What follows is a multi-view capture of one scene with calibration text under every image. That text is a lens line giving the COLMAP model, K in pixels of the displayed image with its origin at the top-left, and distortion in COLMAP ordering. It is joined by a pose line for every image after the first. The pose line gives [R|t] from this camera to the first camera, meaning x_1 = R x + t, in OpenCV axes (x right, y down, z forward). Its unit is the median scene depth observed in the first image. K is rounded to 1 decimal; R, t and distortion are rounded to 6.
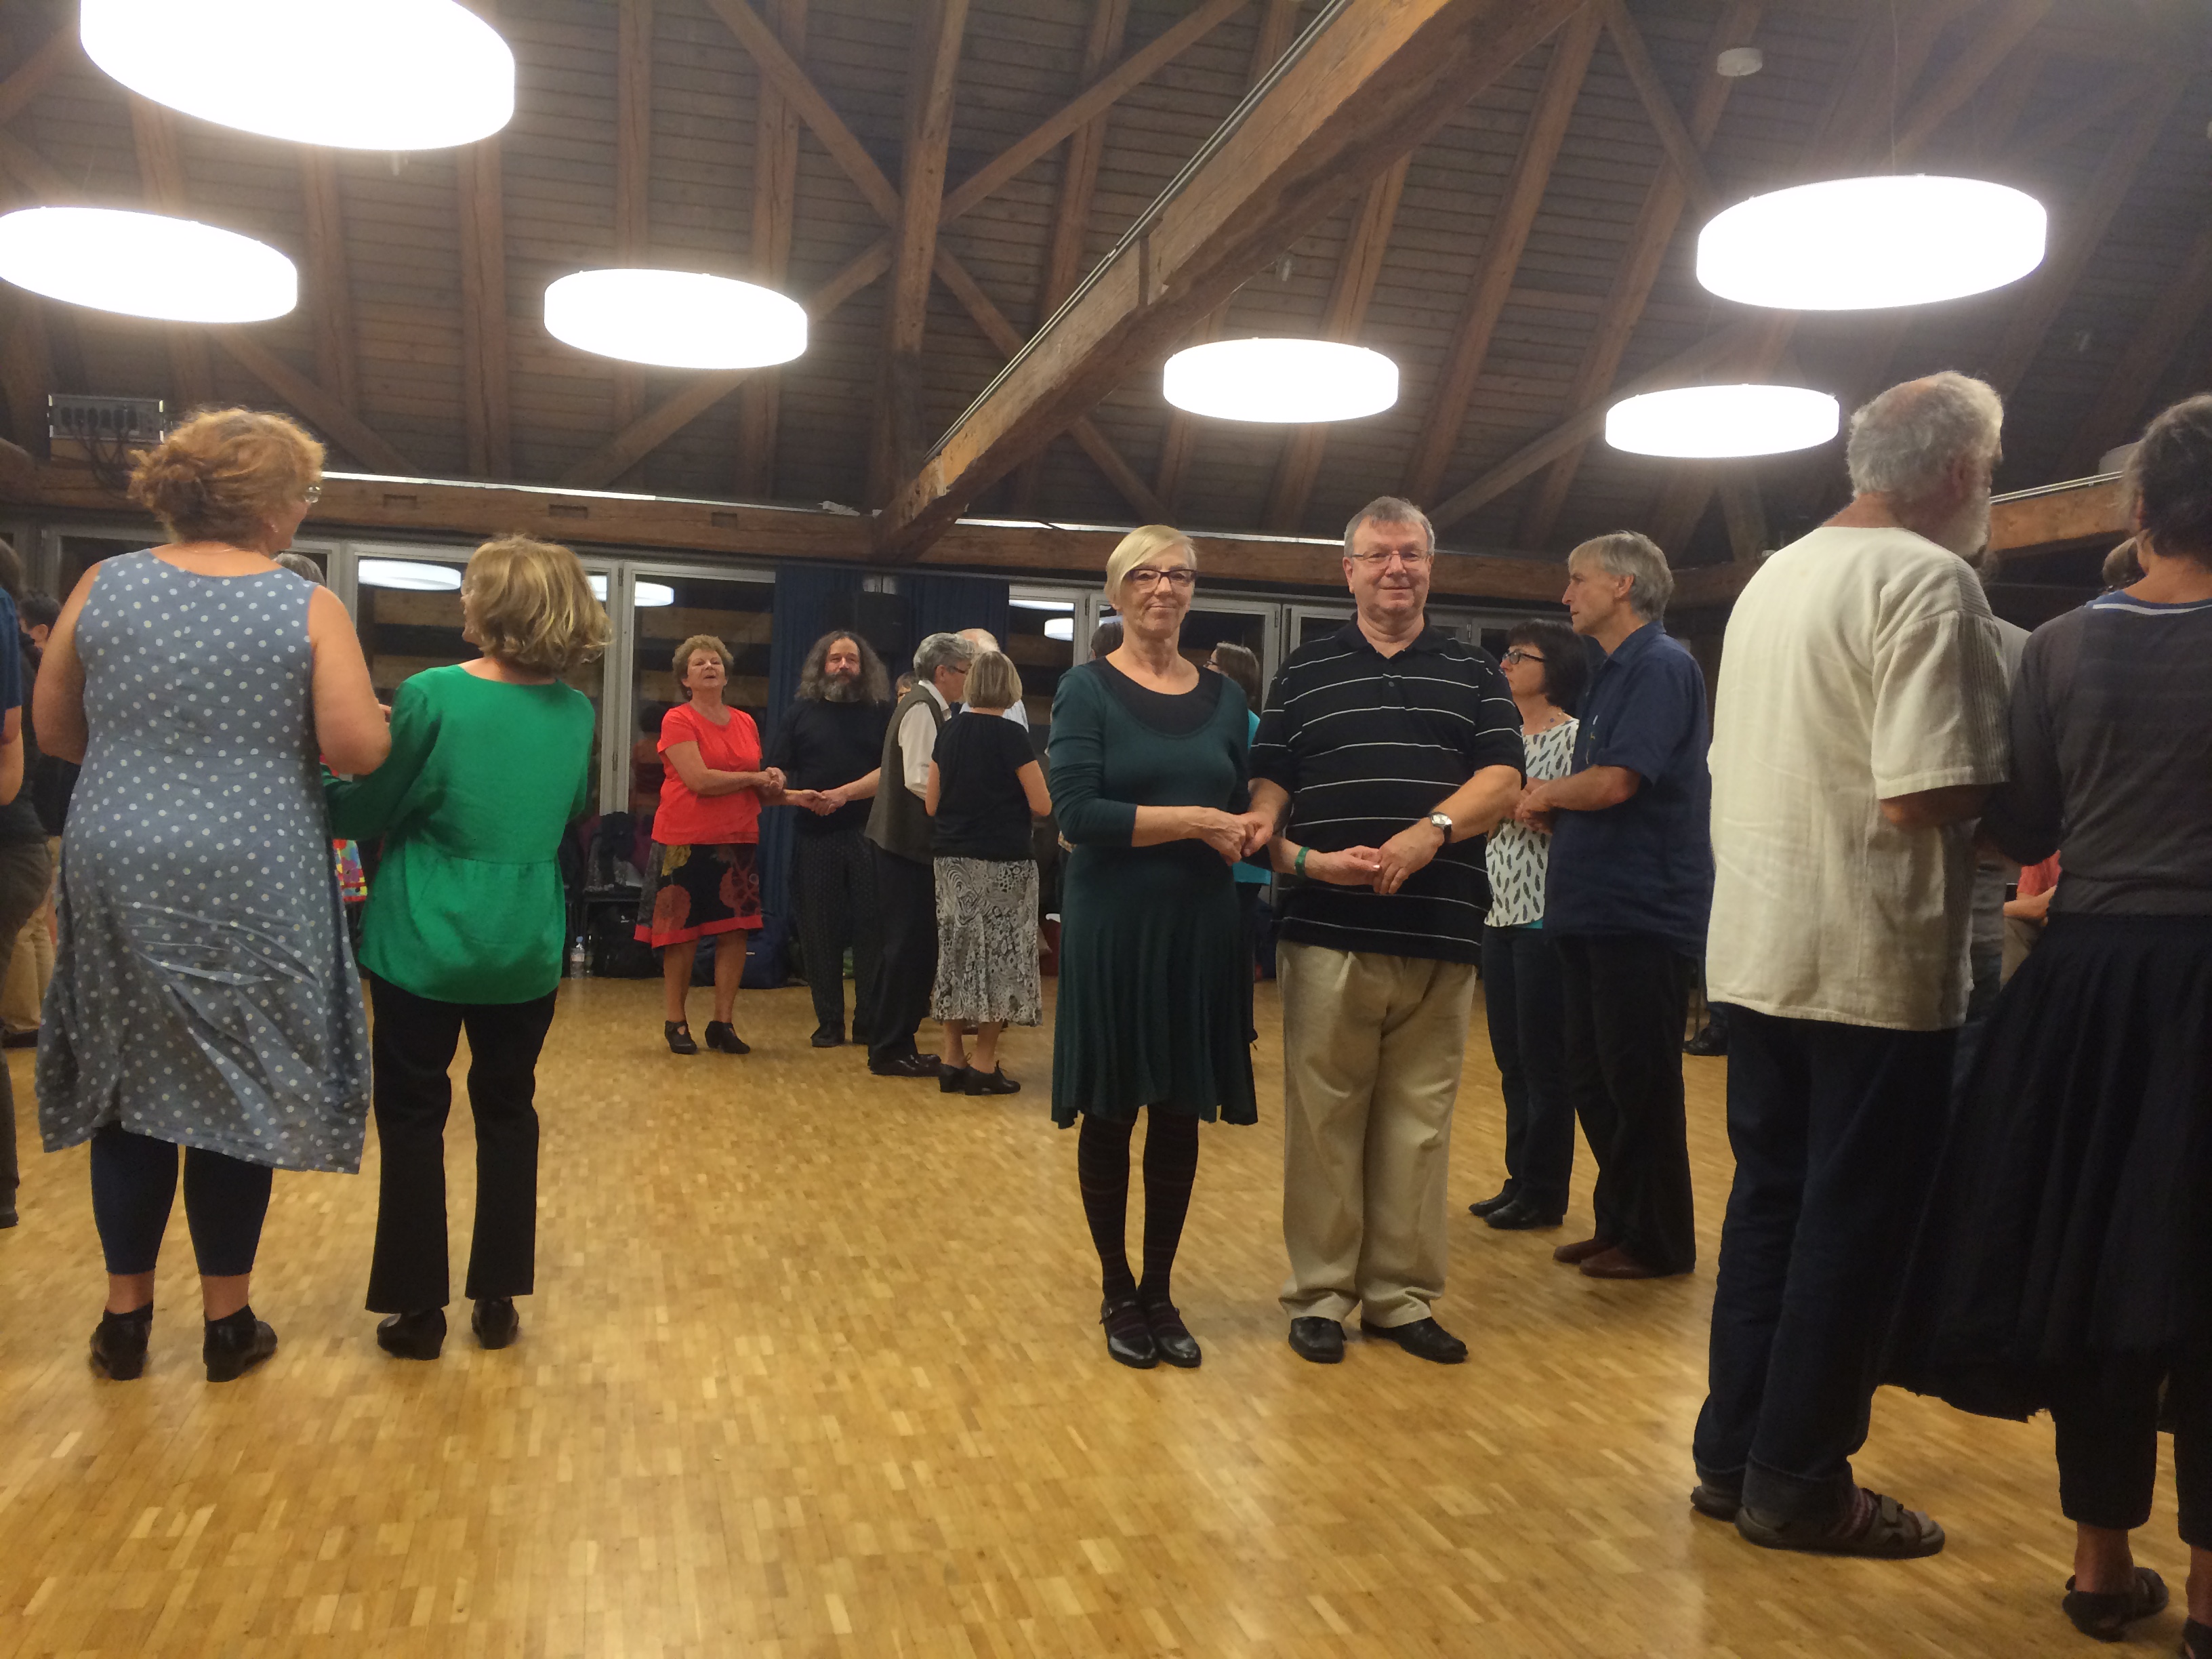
lens RADIAL K [[1870.5, 0, 1113.7], [0, 1870.5, 830.5], [0, 0, 1]] dist [0.079707, -0.111788]
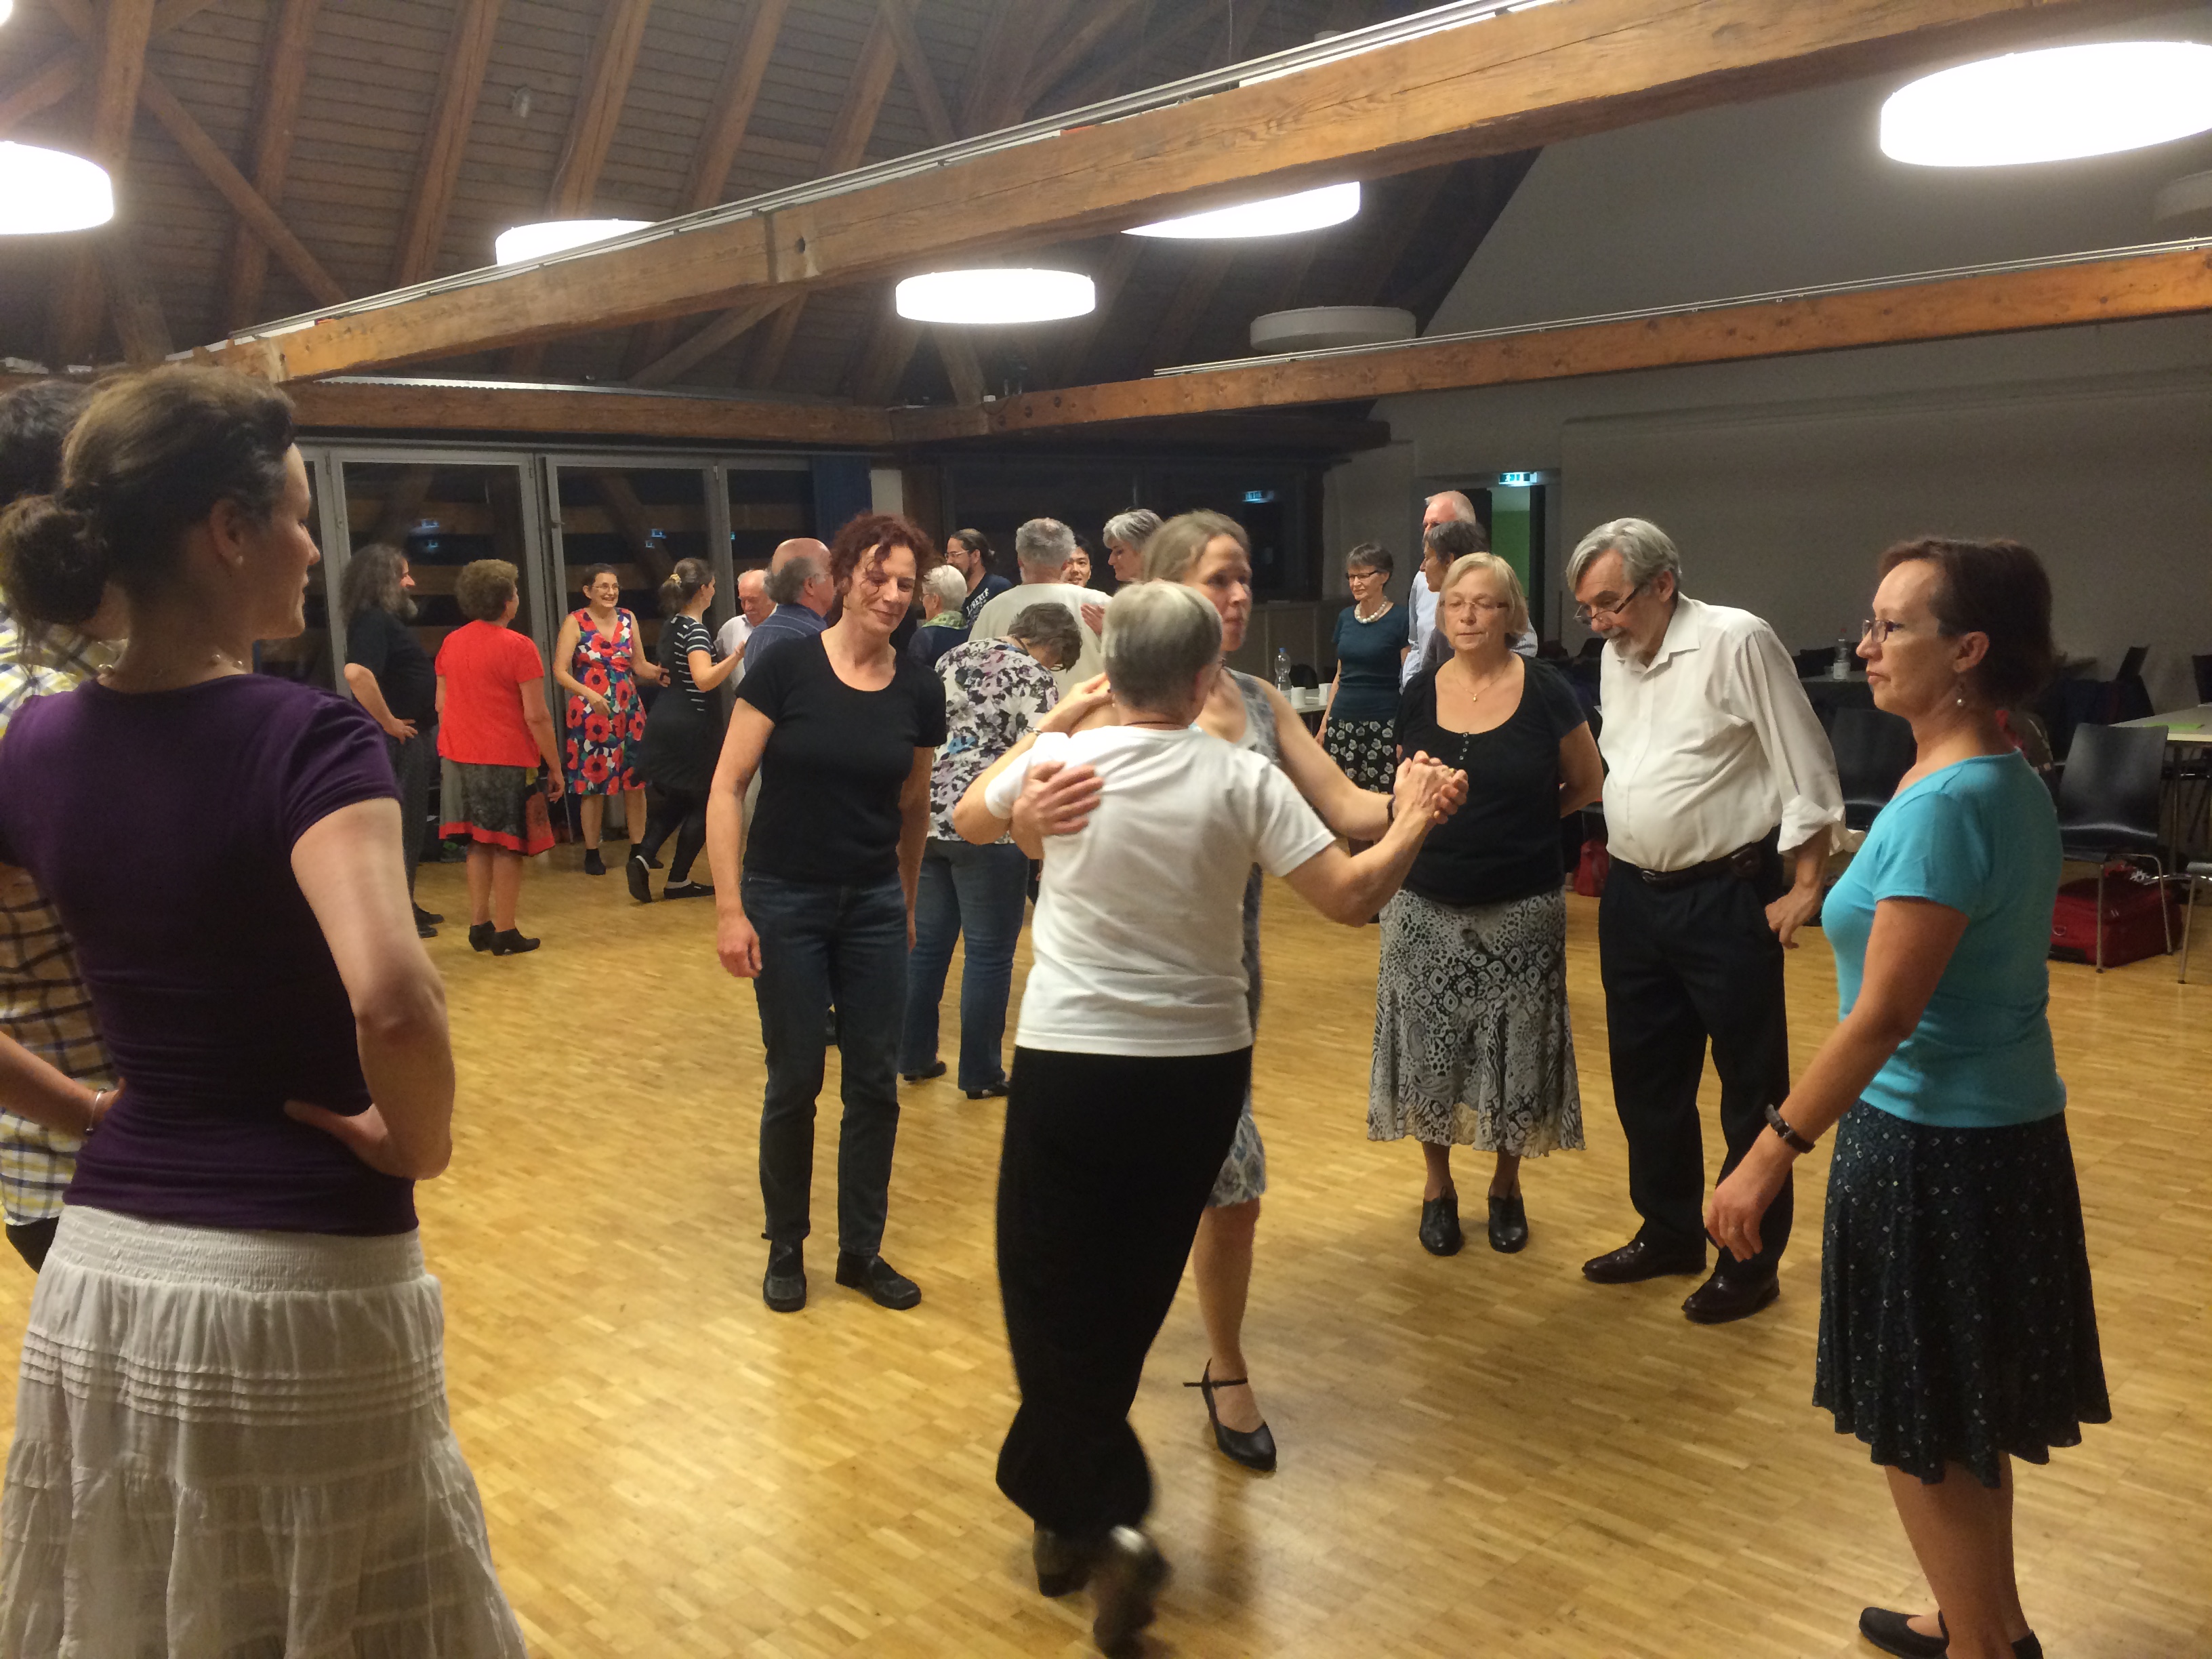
lens RADIAL K [[1862.0, 0, 1108.1], [0, 1862.0, 832.5], [0, 0, 1]] dist [0.094449, -0.133241]
pose [[0.864780, -0.134016, 0.483937, -0.332112], [0.071135, 0.986704, 0.146131, -0.105495], [-0.497086, -0.091946, 0.862816, -0.017153]]
